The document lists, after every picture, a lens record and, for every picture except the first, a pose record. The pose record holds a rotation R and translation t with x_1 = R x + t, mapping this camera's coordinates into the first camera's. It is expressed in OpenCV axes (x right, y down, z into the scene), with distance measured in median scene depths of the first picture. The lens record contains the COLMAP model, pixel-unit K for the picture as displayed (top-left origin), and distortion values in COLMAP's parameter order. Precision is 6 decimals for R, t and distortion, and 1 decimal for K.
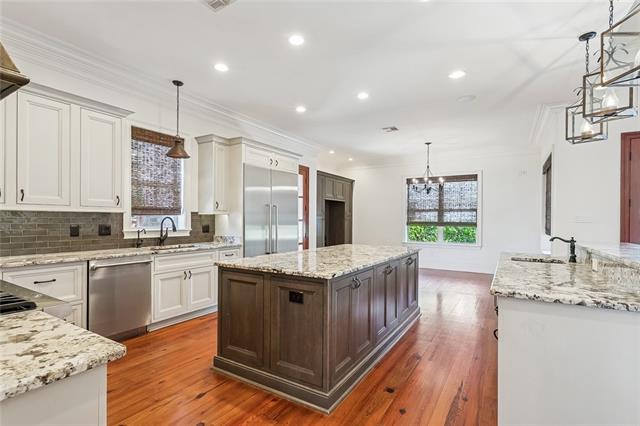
lens RADIAL K [[305.9, 0, 323.6], [0, 305.9, 219.7], [0, 0, 1]] dist [0.005264, 0.001495]
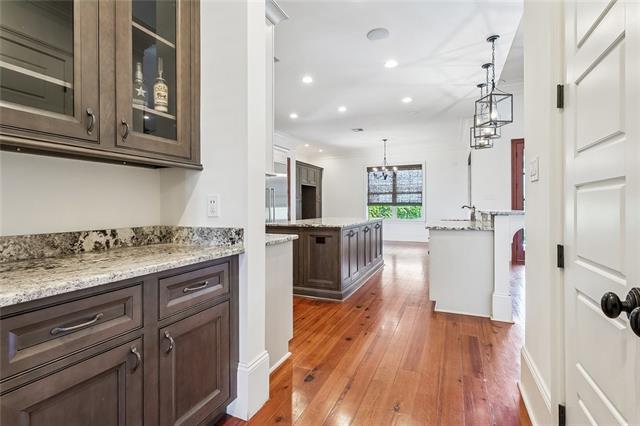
lens RADIAL K [[305.9, 0, 318.1], [0, 305.9, 207.1], [0, 0, 1]] dist [0.005264, 0.001495]
pose [[0.991215, -0.012986, 0.131624, -0.096299], [0.012291, 0.999906, 0.006096, 0.016468], [-0.131691, -0.004425, 0.991281, -0.206245]]
